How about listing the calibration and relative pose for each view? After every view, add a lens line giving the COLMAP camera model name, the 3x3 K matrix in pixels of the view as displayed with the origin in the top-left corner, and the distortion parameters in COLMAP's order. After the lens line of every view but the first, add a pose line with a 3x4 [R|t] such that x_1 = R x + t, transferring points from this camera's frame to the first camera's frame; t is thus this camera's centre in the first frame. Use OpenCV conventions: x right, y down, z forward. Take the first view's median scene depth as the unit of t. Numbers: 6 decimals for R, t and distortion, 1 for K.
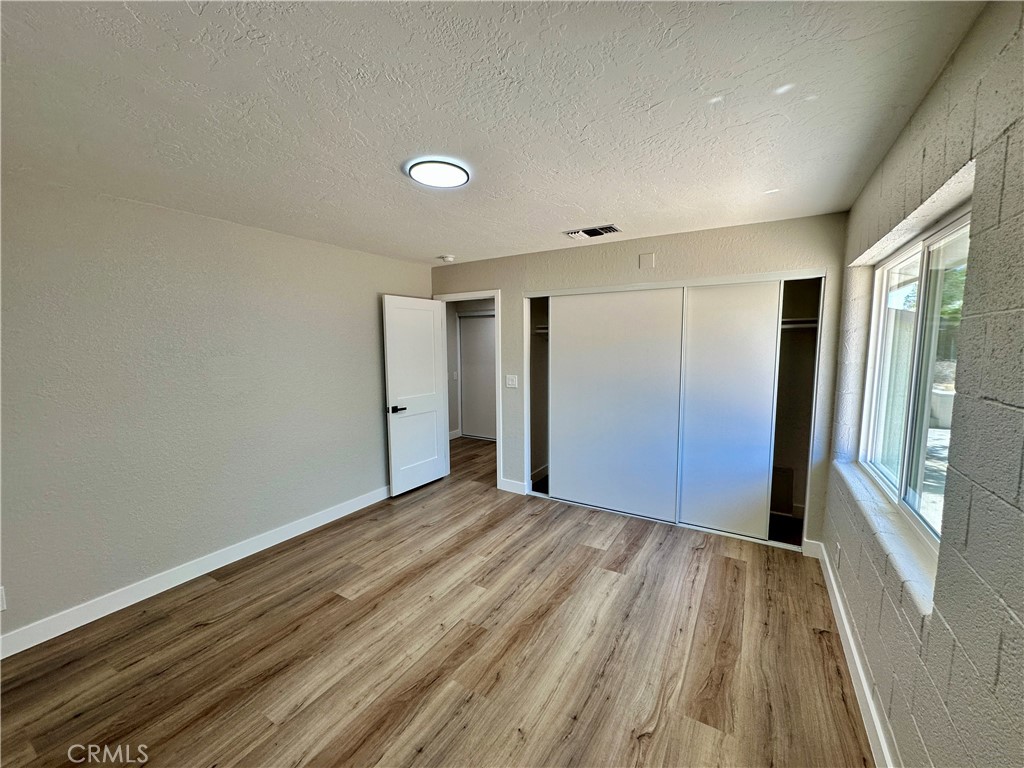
lens RADIAL K [[409.3, 0, 511.6], [0, 409.3, 385.0], [0, 0, 1]] dist [-0.004720, 0.001155]
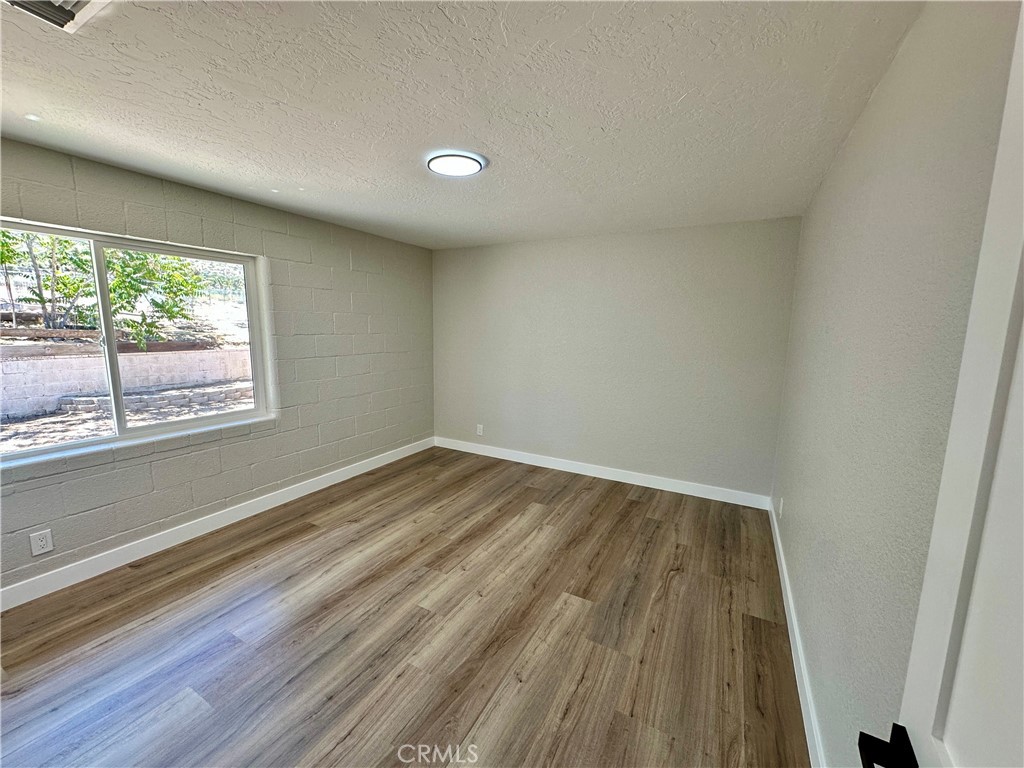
lens RADIAL K [[409.3, 0, 511.6], [0, 409.3, 387.2], [0, 0, 1]] dist [-0.004720, 0.001155]
pose [[-0.999035, 0.000405, -0.043924, -0.243013], [-0.010470, 0.968941, 0.247069, -0.176911], [0.042660, 0.247290, -0.968002, 1.901686]]
